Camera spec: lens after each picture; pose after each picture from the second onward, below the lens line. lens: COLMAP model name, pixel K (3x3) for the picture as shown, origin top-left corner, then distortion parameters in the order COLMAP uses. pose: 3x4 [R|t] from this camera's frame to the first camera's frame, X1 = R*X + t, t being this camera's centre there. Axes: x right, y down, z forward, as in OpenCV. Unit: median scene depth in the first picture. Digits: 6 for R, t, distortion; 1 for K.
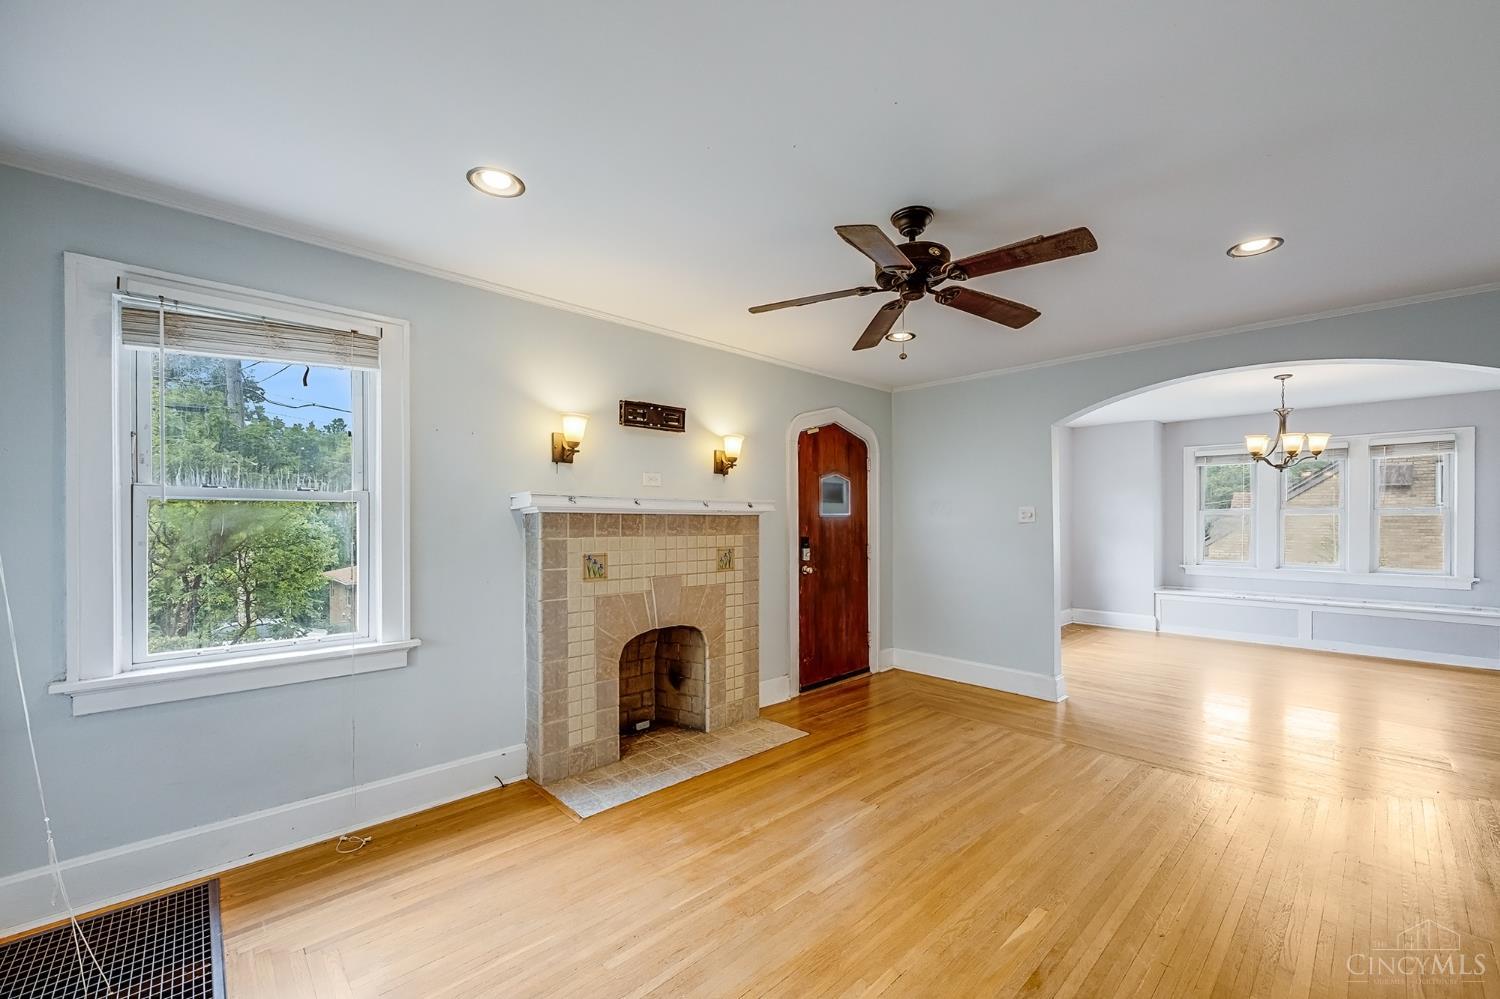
lens RADIAL K [[600.5, 0, 745.0], [0, 600.5, 526.8], [0, 0, 1]] dist [0.000481, -0.000007]
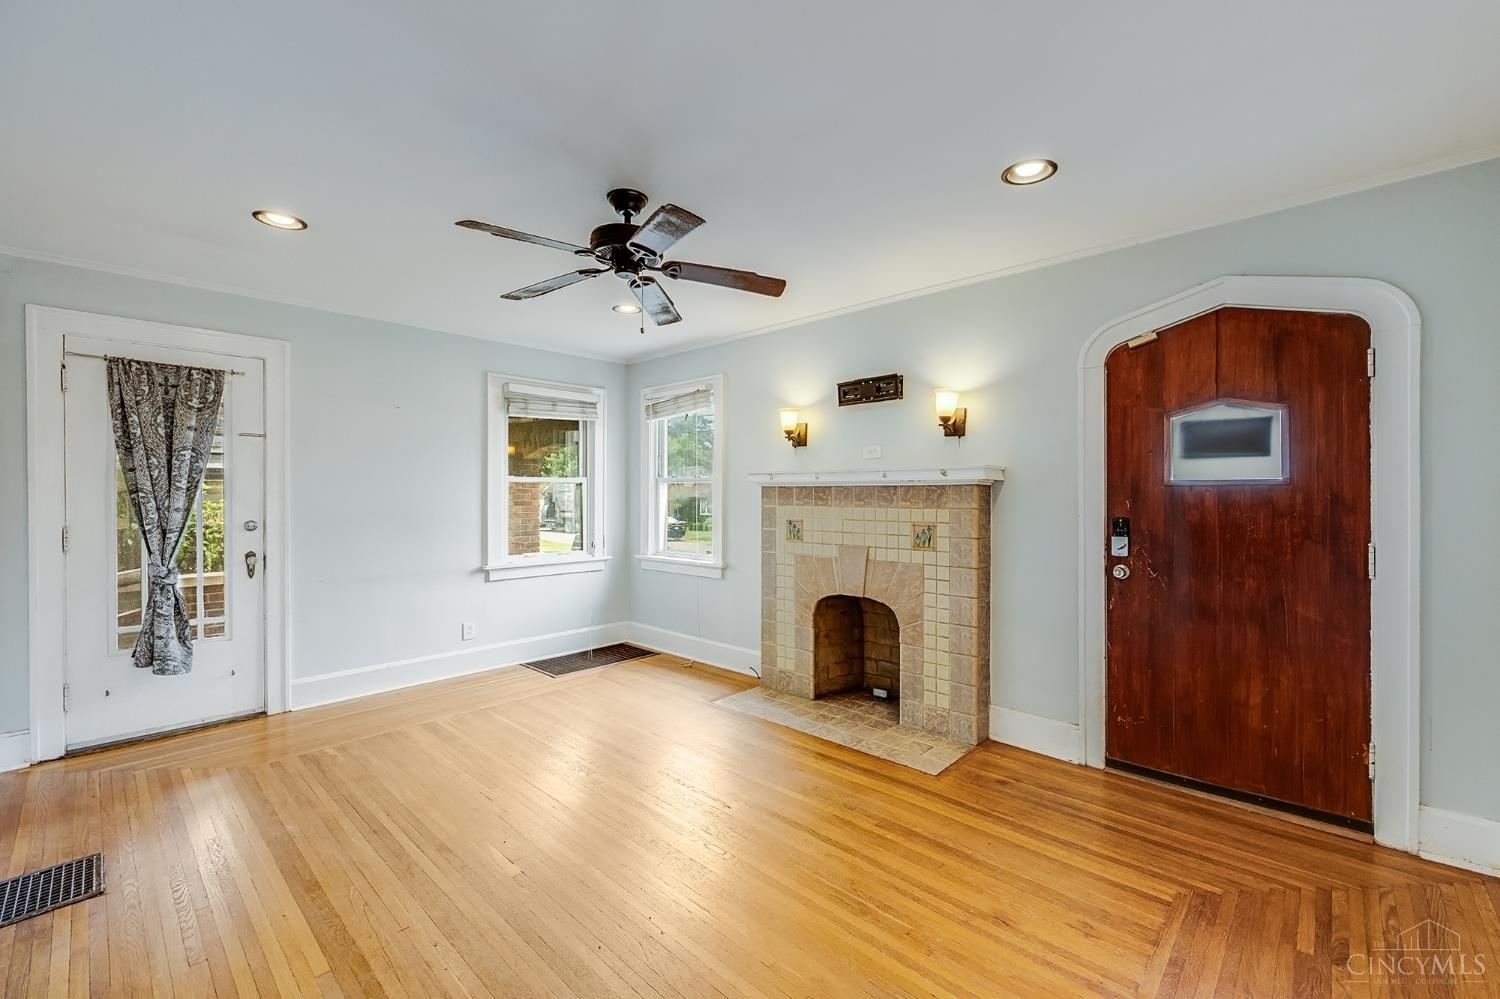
lens RADIAL K [[621.7, 0, 783.5], [0, 621.7, 495.4], [0, 0, 1]] dist [0.001358, 0.000252]
pose [[0.092693, 0.003002, -0.995690, 0.877123], [-0.008724, 0.999960, 0.002203, -0.005693], [0.995657, 0.008482, 0.092716, 0.746808]]
